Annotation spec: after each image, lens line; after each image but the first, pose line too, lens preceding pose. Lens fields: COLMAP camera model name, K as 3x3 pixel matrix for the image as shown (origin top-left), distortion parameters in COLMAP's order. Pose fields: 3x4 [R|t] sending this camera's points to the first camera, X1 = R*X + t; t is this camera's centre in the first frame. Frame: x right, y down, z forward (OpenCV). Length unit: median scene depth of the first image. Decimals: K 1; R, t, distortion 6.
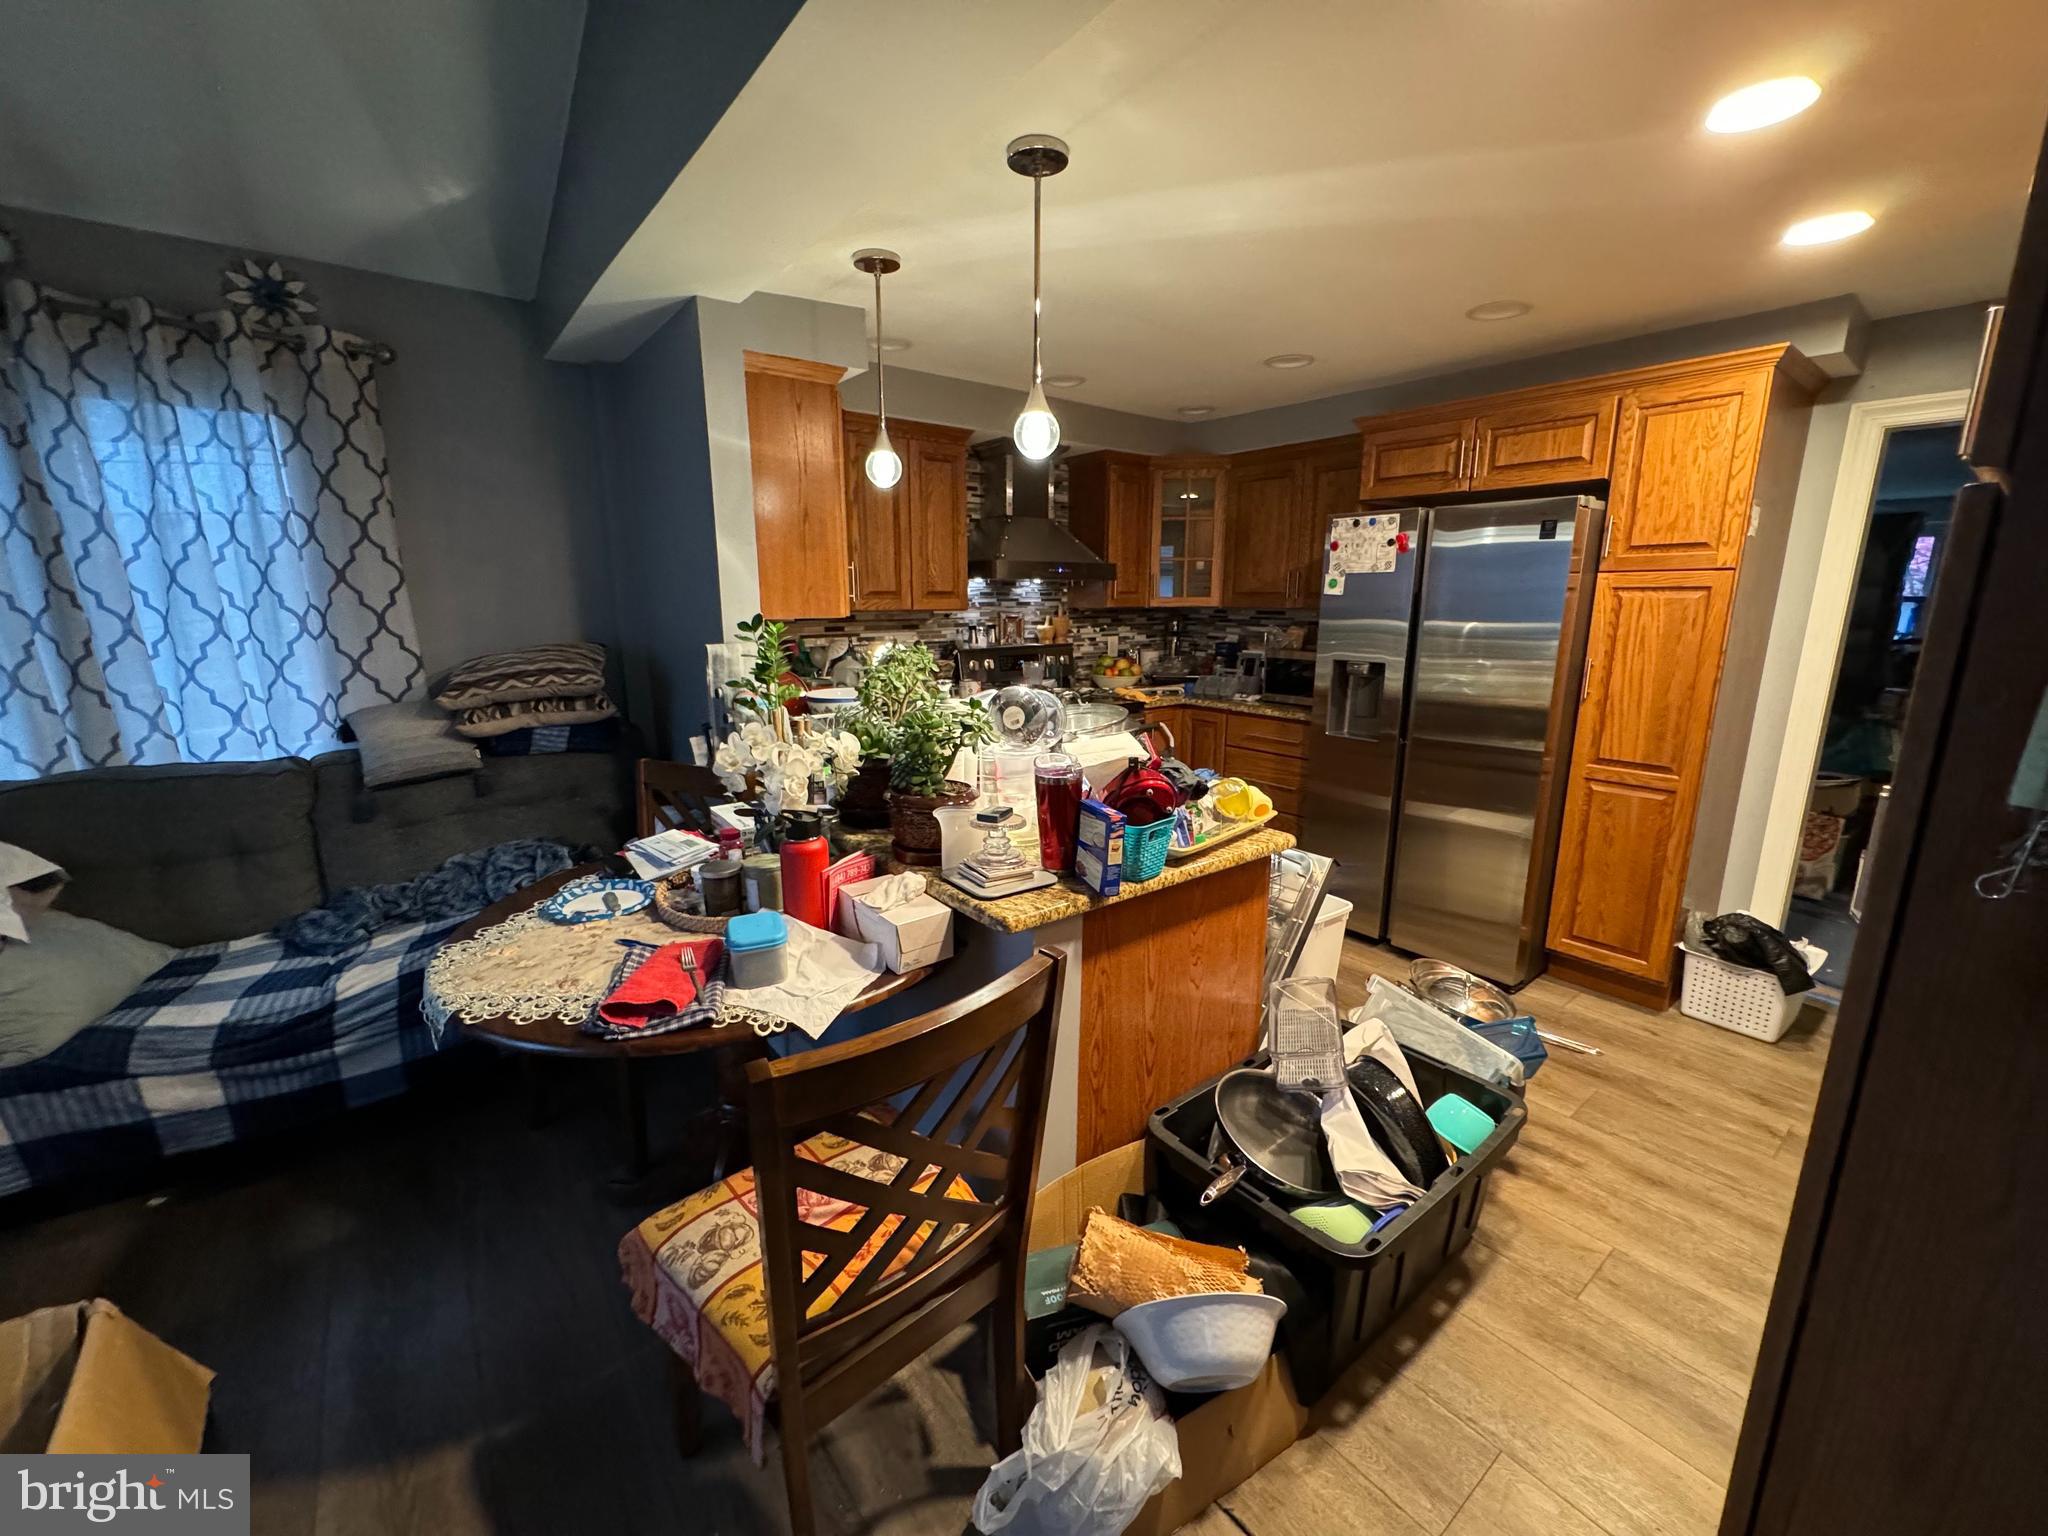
lens RADIAL K [[811.2, 0, 1024.0], [0, 811.2, 768.0], [0, 0, 1]] dist [-0.001854, -0.000099]
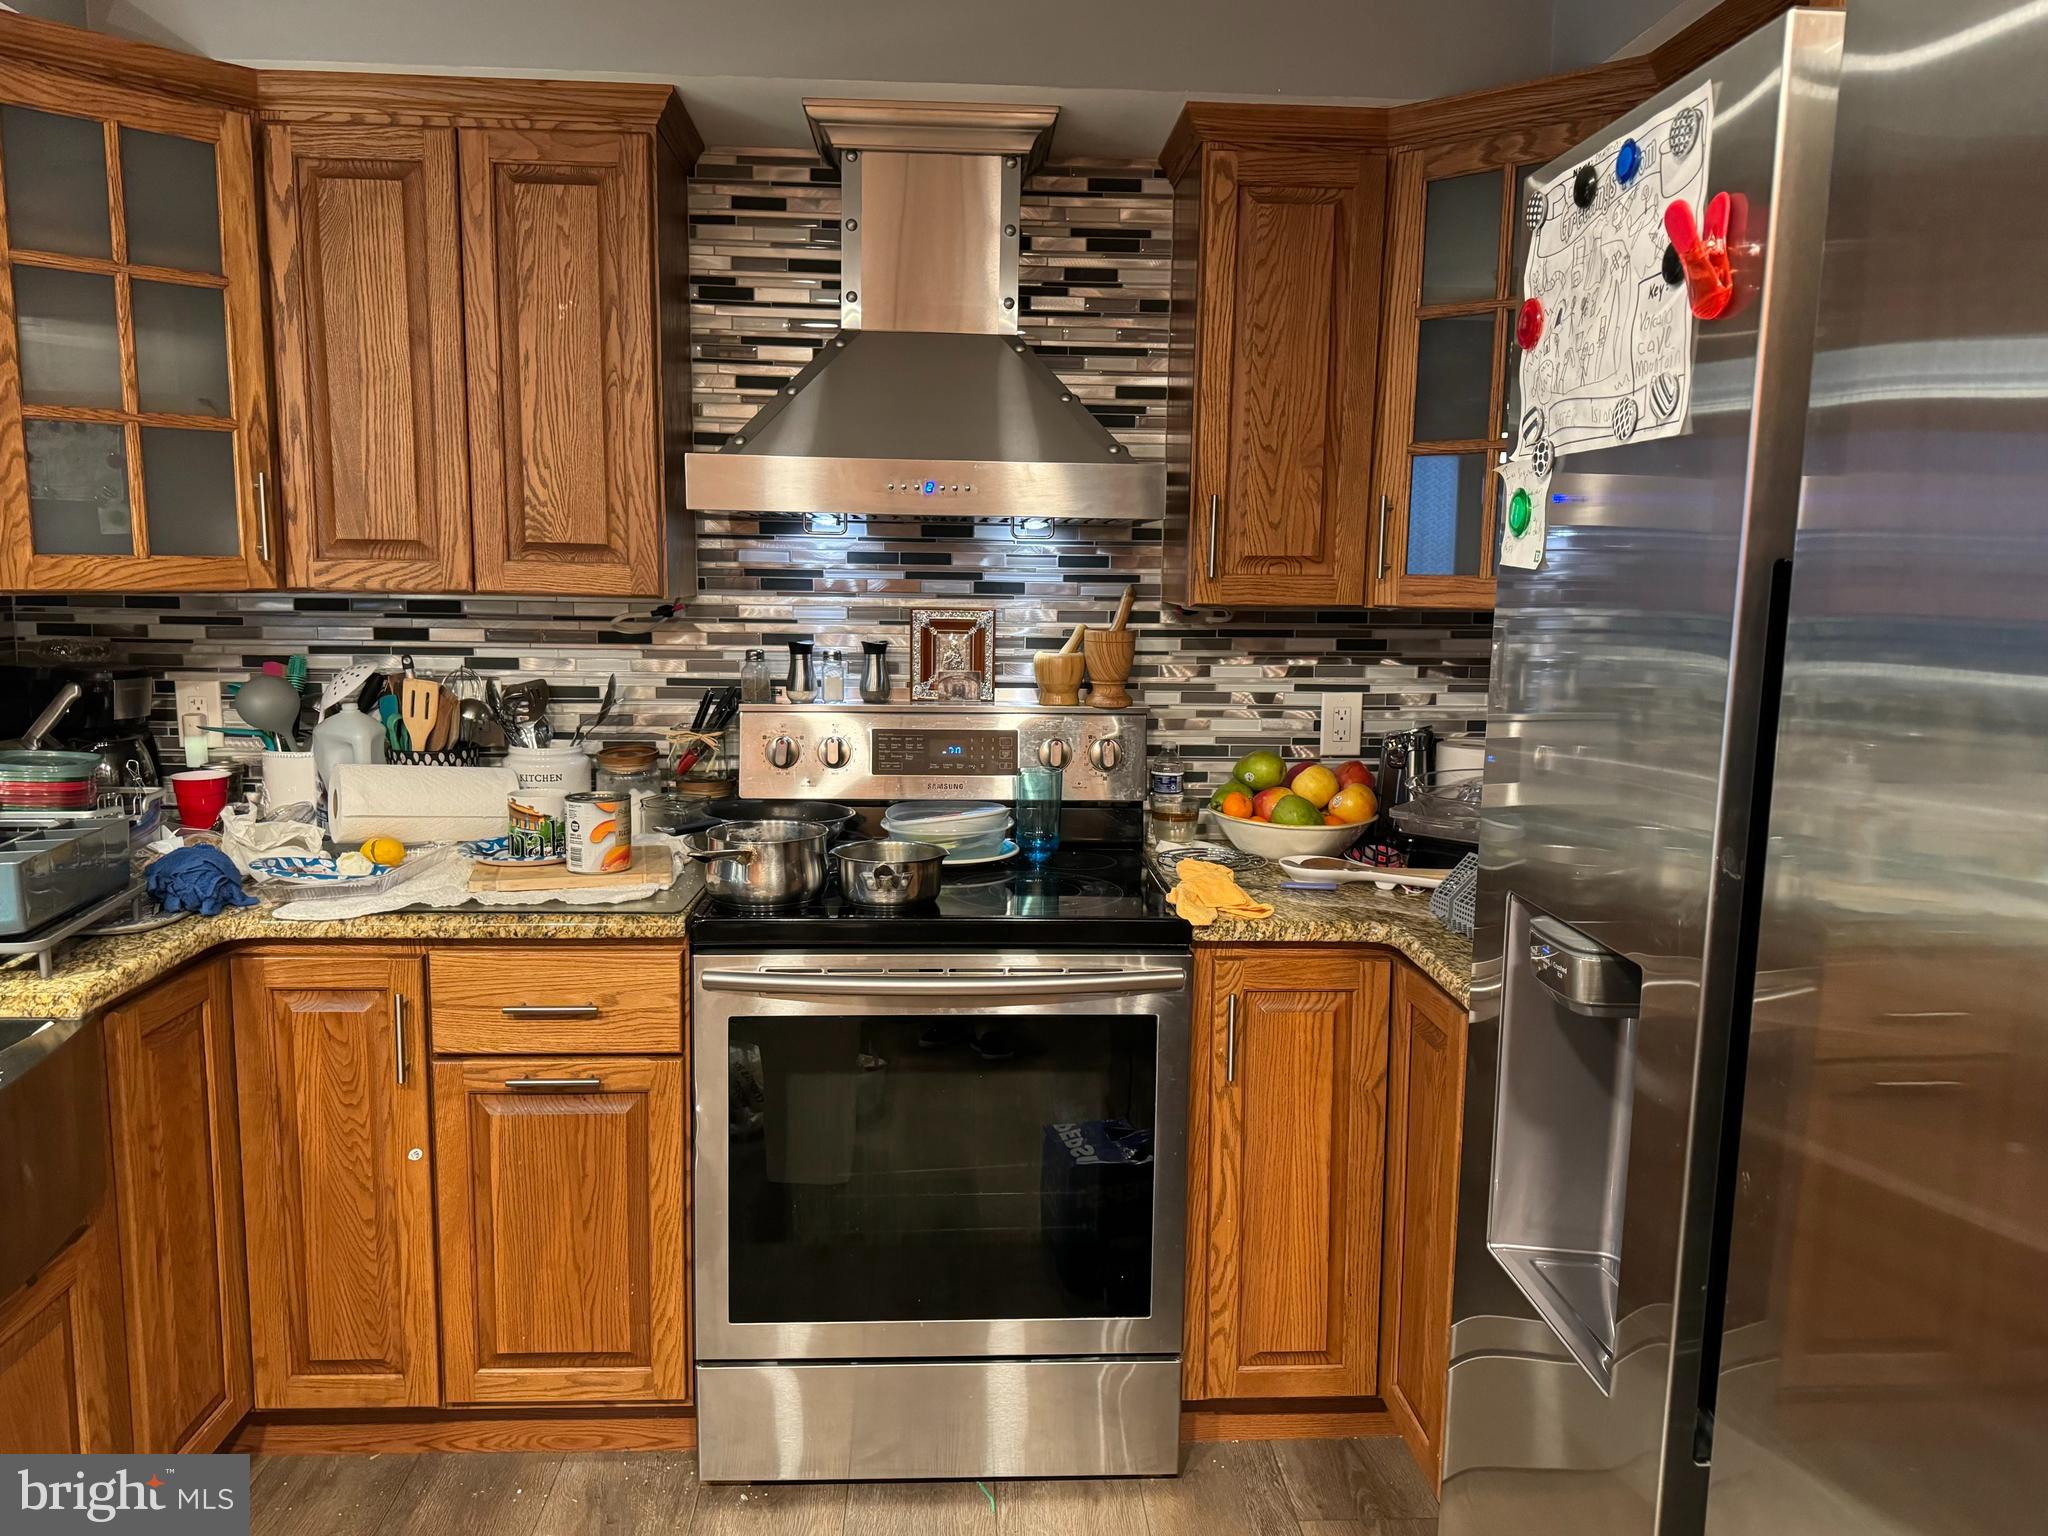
lens RADIAL K [[1482.8, 0, 1024.0], [0, 1482.8, 768.0], [0, 0, 1]] dist [-0.000861, -0.000541]
pose [[0.823566, 0.094184, -0.559347, 0.398174], [-0.136099, 0.990123, -0.033669, -0.112397], [0.550651, 0.103855, 0.828249, 0.523173]]
